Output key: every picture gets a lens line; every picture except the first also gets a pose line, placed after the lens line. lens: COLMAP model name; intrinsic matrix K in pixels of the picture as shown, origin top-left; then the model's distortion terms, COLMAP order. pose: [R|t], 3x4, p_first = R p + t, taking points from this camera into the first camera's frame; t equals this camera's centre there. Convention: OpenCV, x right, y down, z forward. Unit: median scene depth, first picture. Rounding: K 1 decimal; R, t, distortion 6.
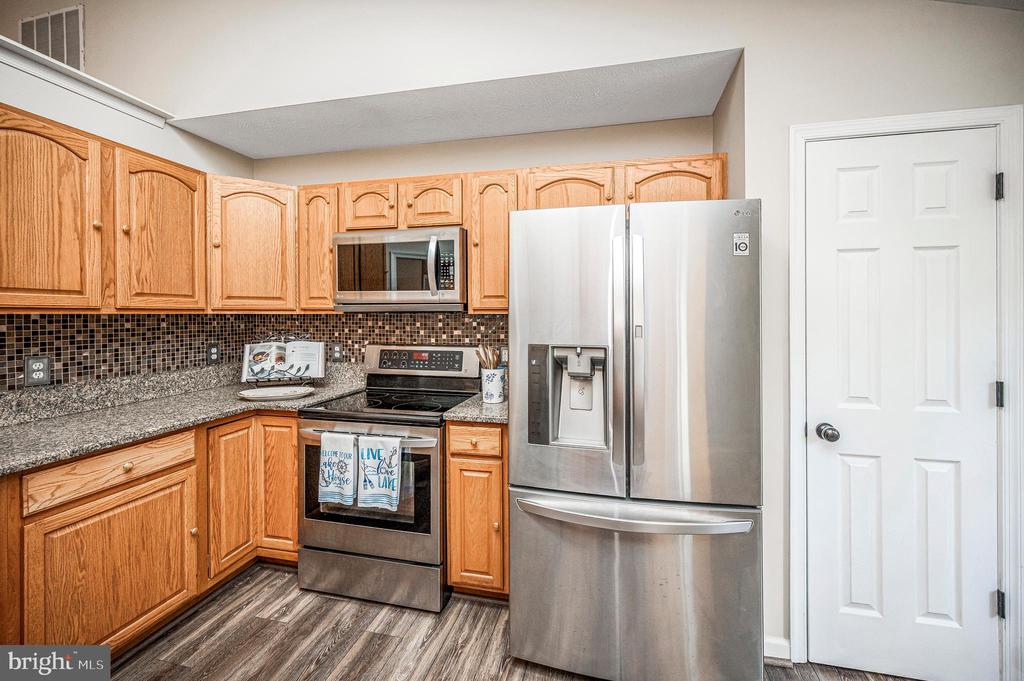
lens RADIAL K [[421.9, 0, 525.9], [0, 421.9, 314.9], [0, 0, 1]] dist [0.002340, -0.000887]
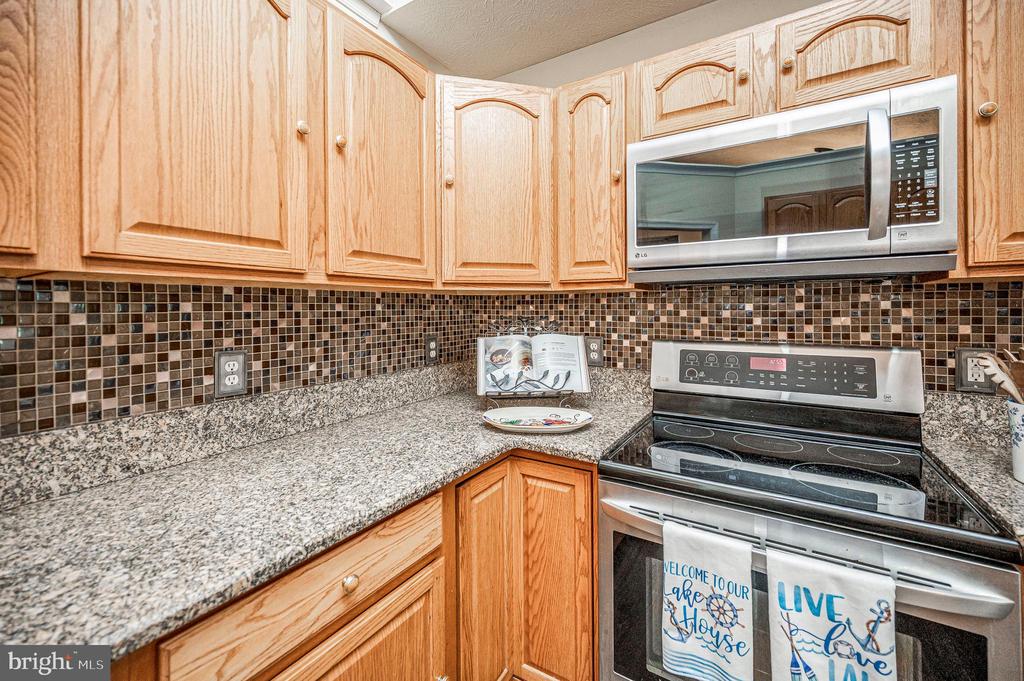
lens RADIAL K [[421.9, 0, 519.3], [0, 421.9, 306.9], [0, 0, 1]] dist [0.002340, -0.000887]
pose [[0.946899, -0.006821, -0.321458, -0.456936], [0.004291, 0.999954, -0.008580, 0.032387], [0.321502, 0.006745, 0.946885, 0.457390]]
